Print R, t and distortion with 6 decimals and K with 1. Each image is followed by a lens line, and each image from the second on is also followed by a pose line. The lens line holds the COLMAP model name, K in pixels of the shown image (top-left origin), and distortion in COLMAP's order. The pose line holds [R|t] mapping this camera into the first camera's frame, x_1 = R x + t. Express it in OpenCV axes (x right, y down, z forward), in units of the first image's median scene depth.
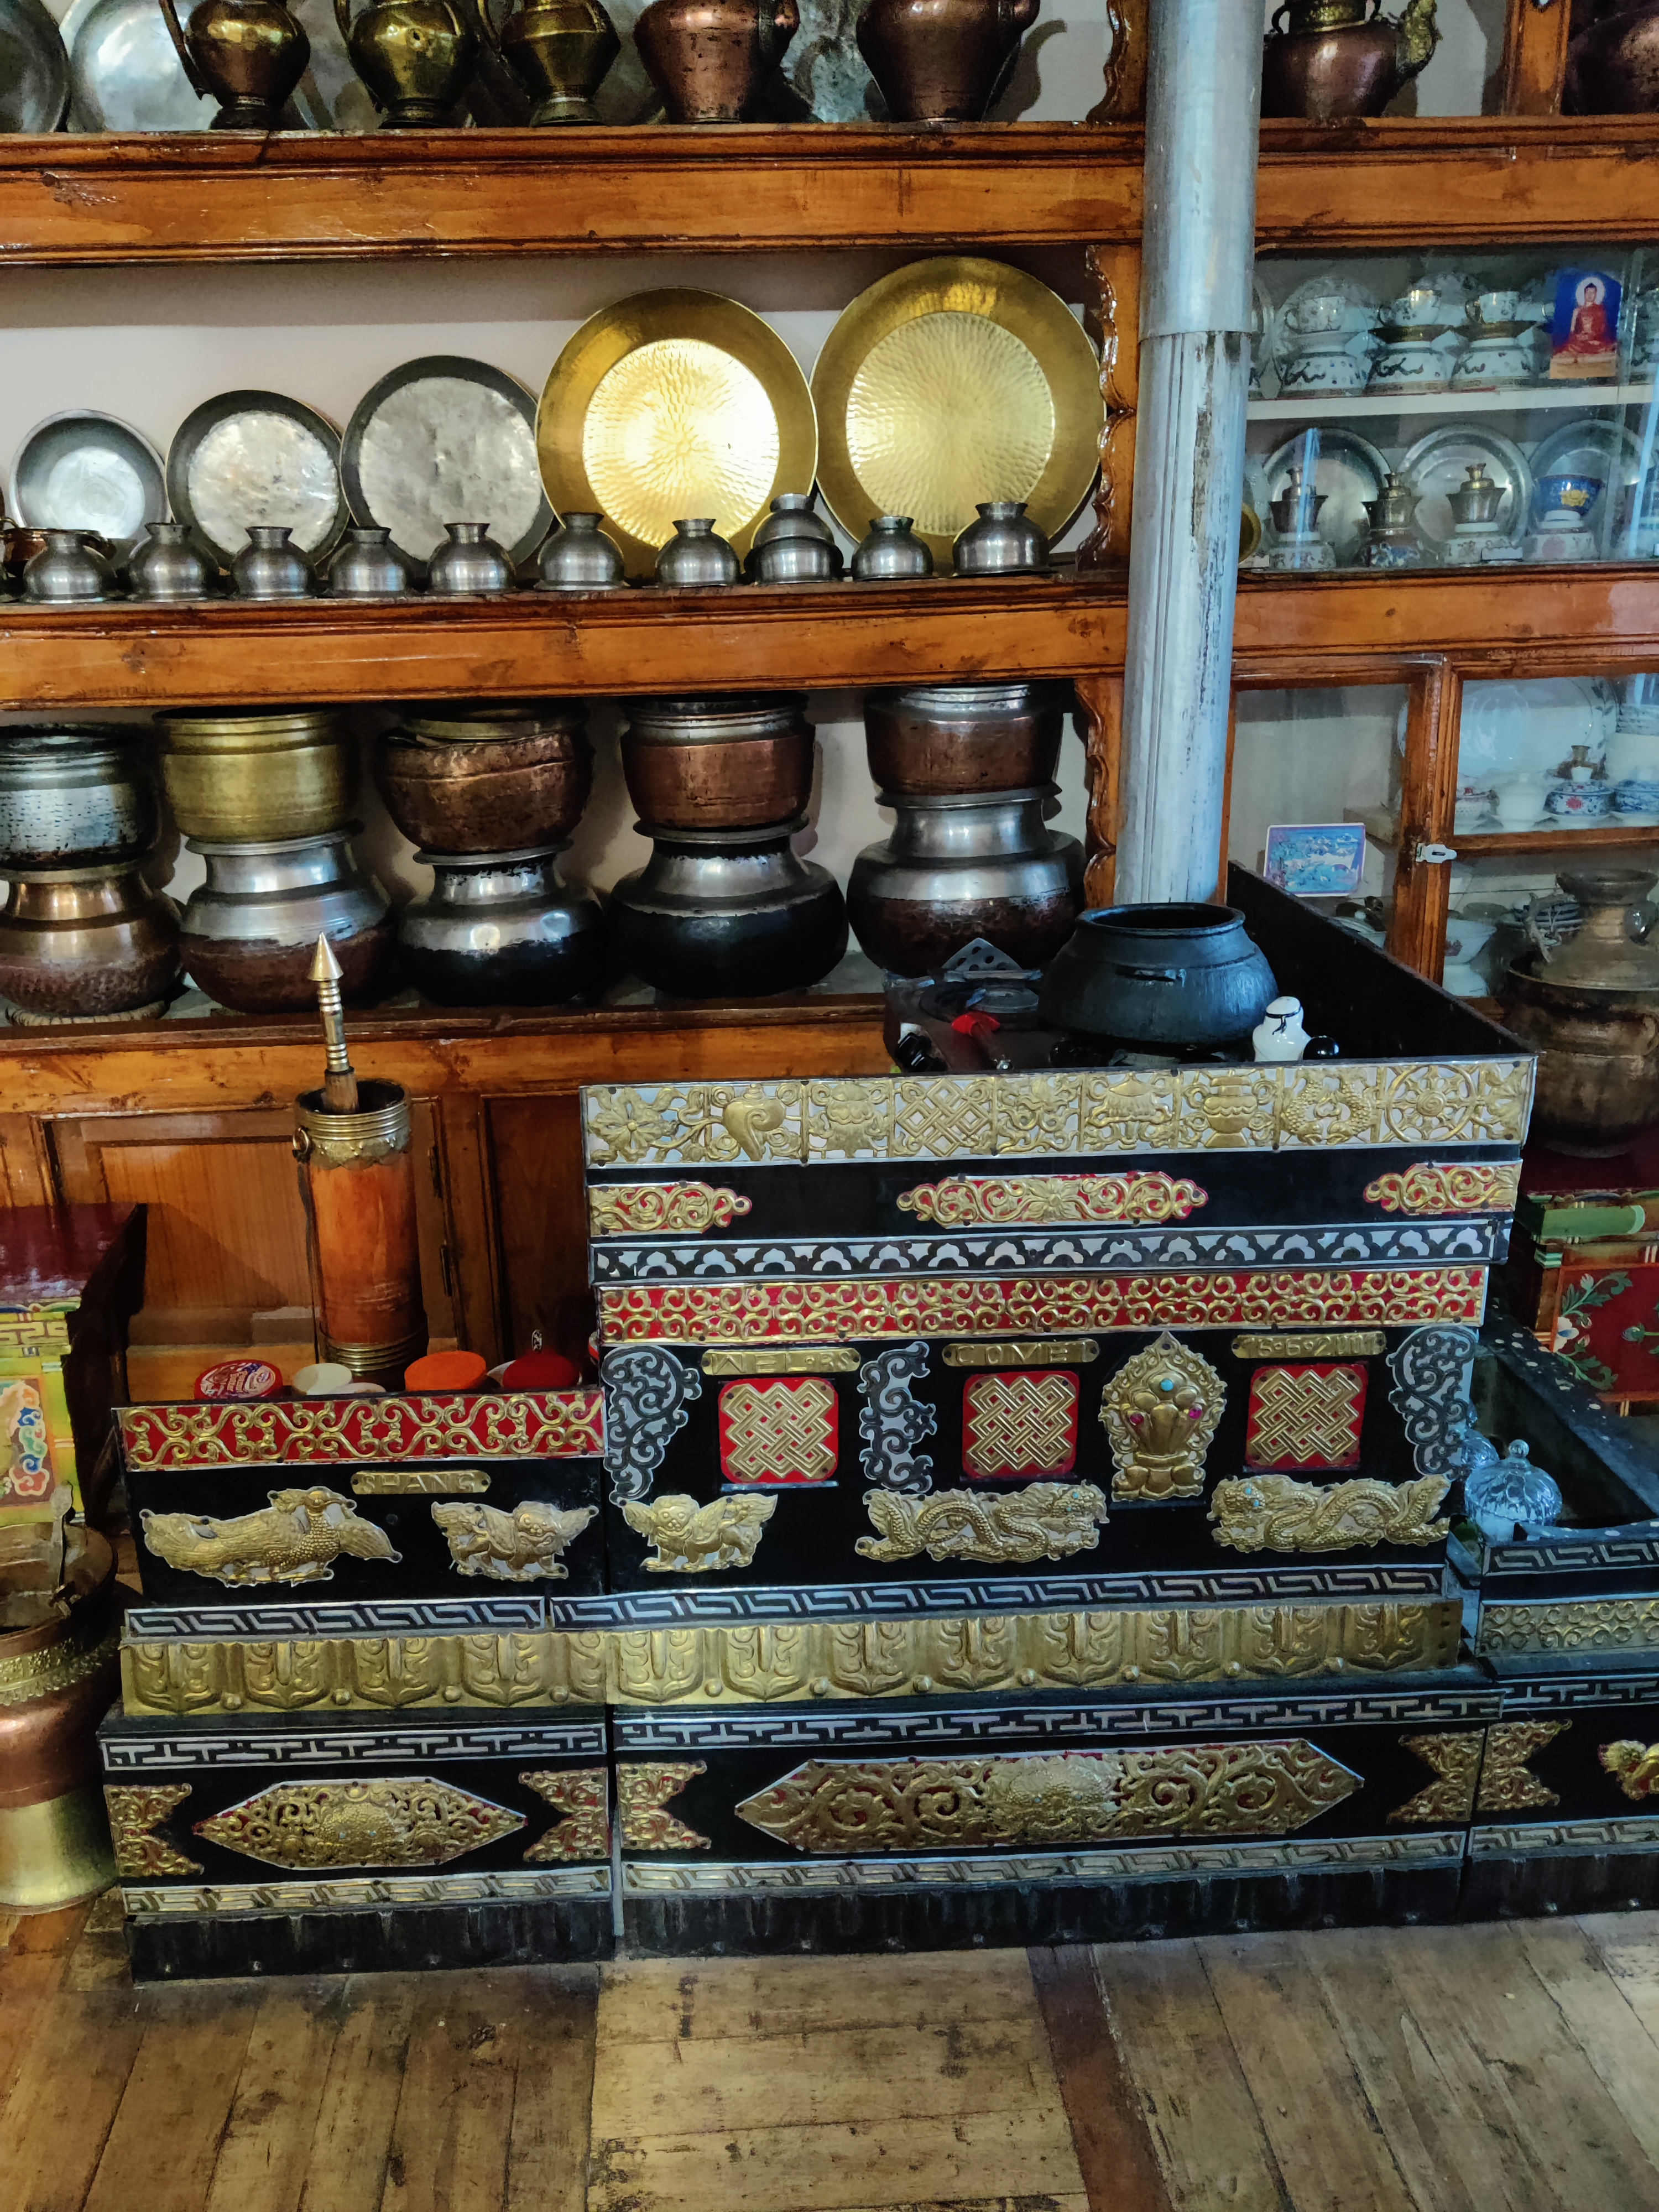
lens RADIAL K [[1742.9, 0, 825.1], [0, 1742.9, 1117.1], [0, 0, 1]] dist [0.028776, -0.050608]
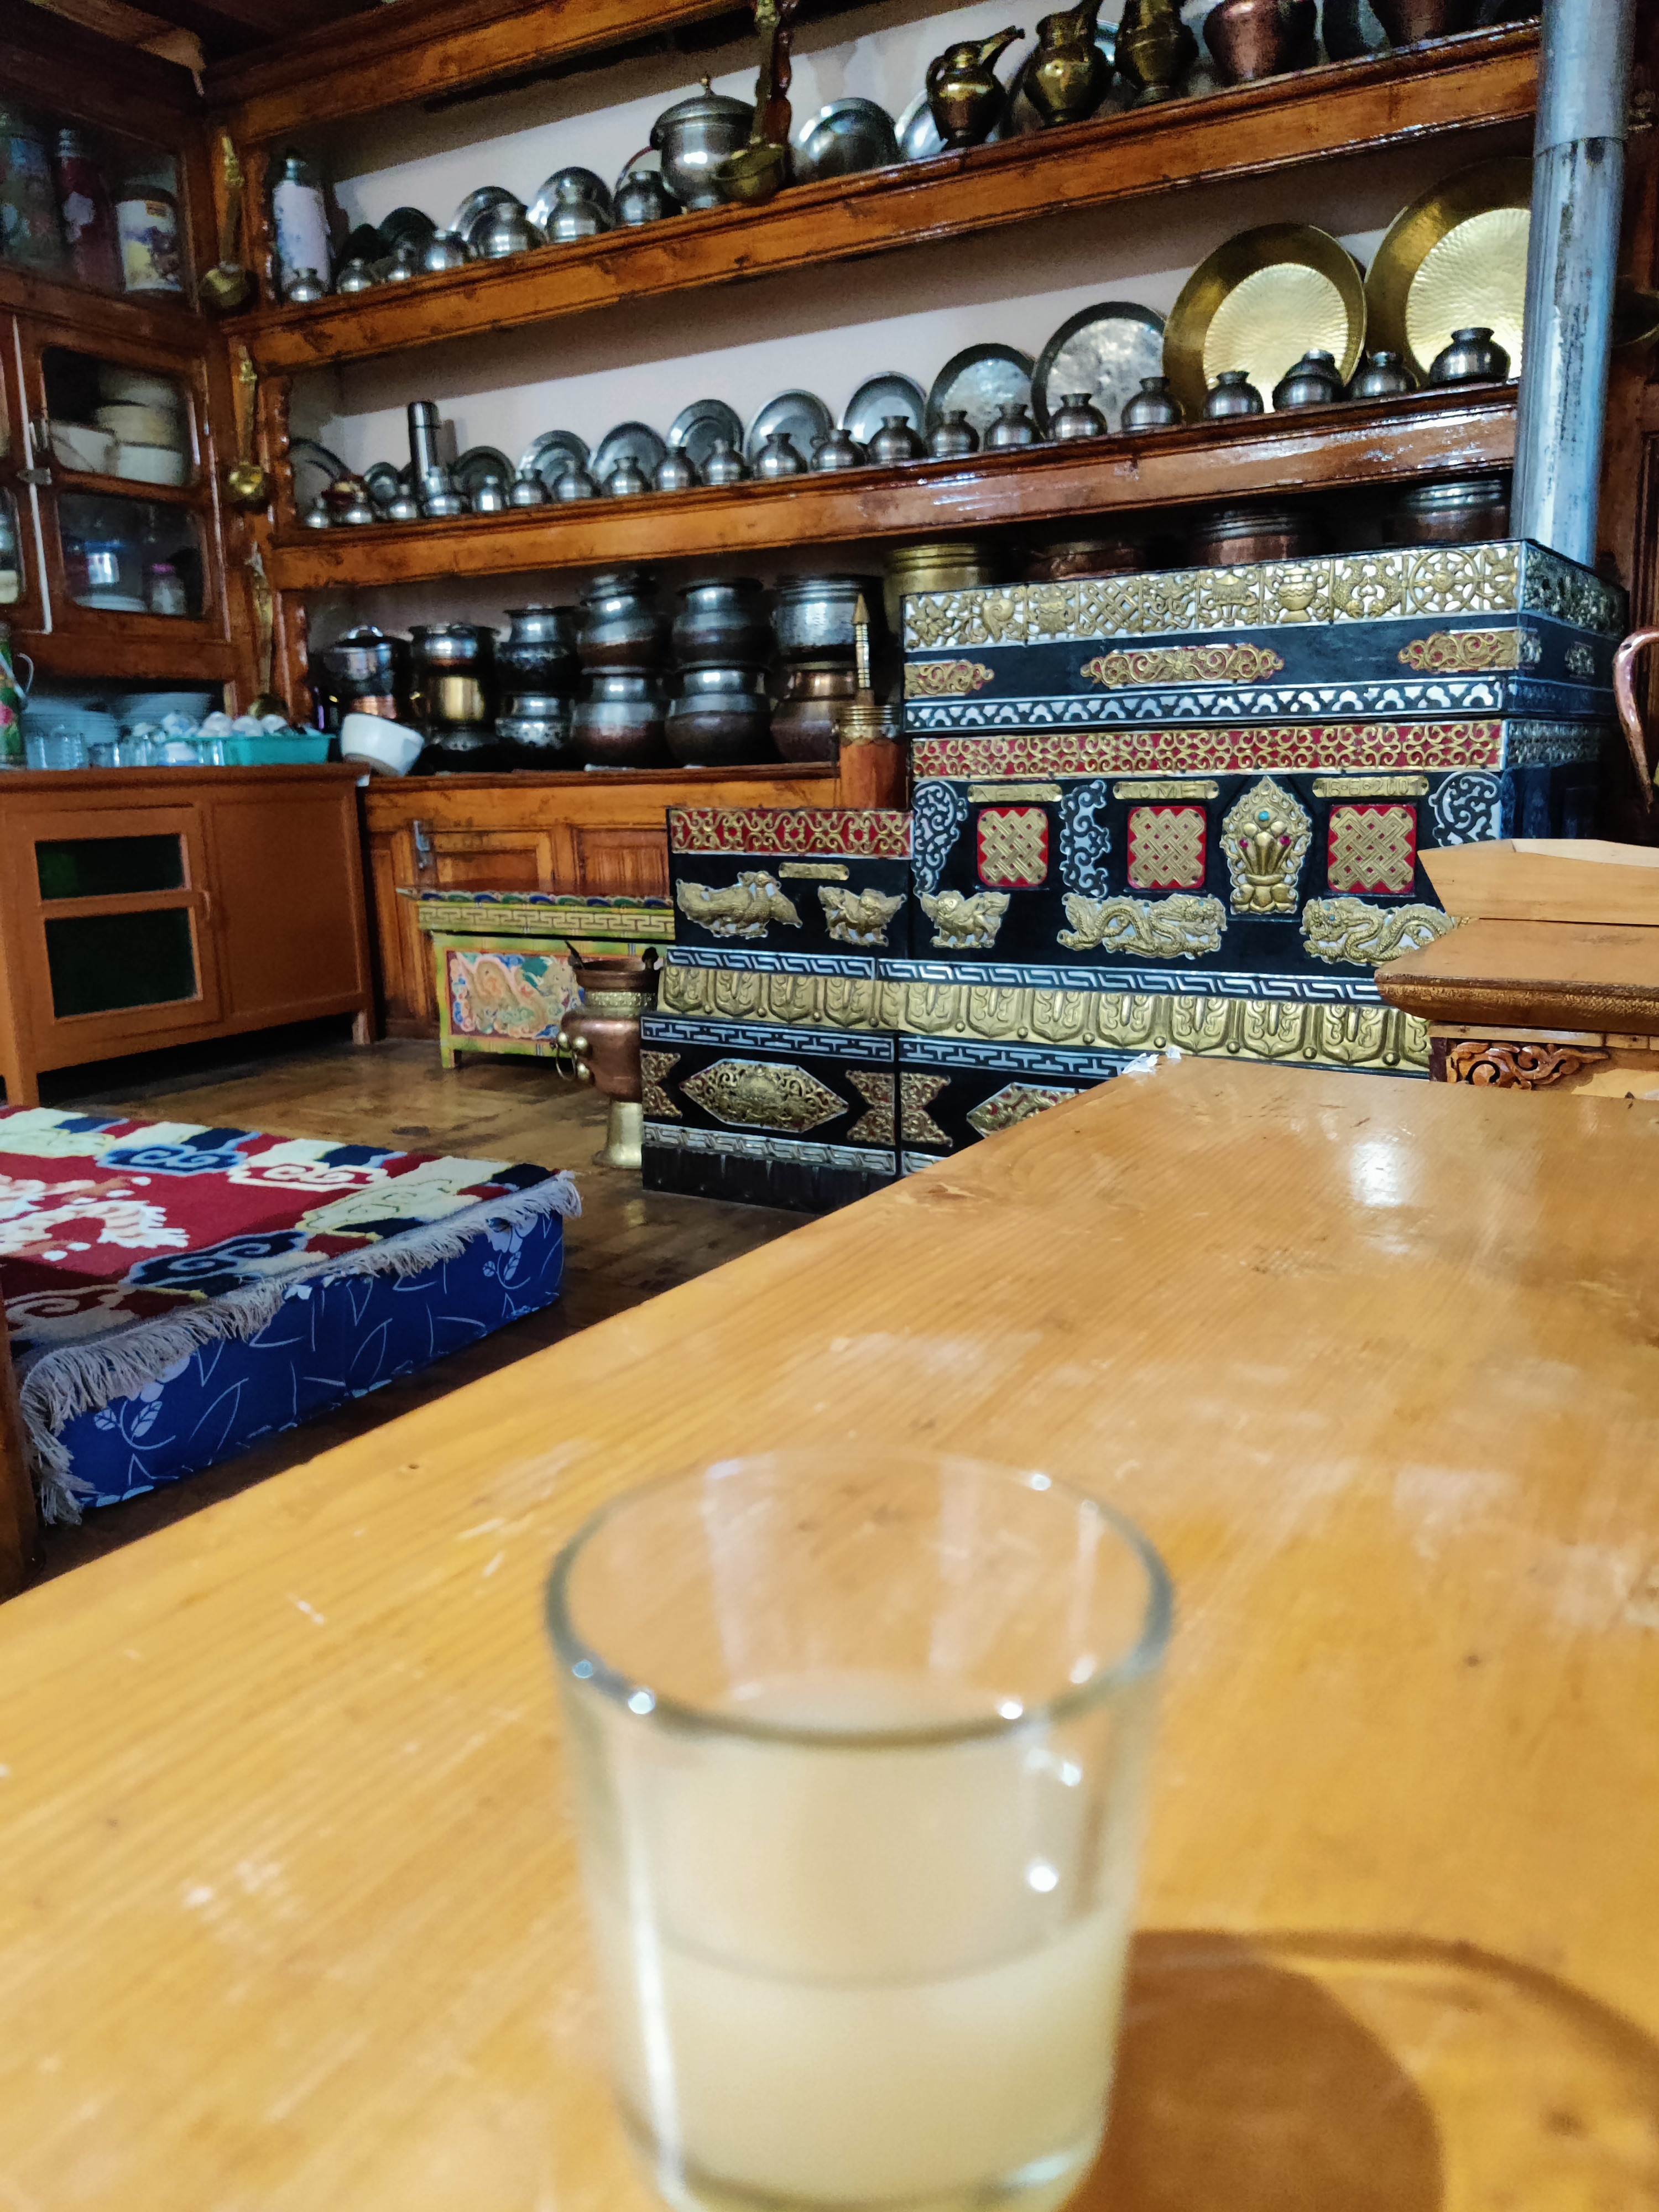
lens RADIAL K [[1742.9, 0, 819.7], [0, 1742.9, 1118.3], [0, 0, 1]] dist [0.028776, -0.050608]
pose [[0.817025, 0.104209, -0.567108, 0.706847], [-0.170945, 0.983092, -0.065630, 0.531006], [0.550680, 0.150565, 0.821025, -0.294193]]
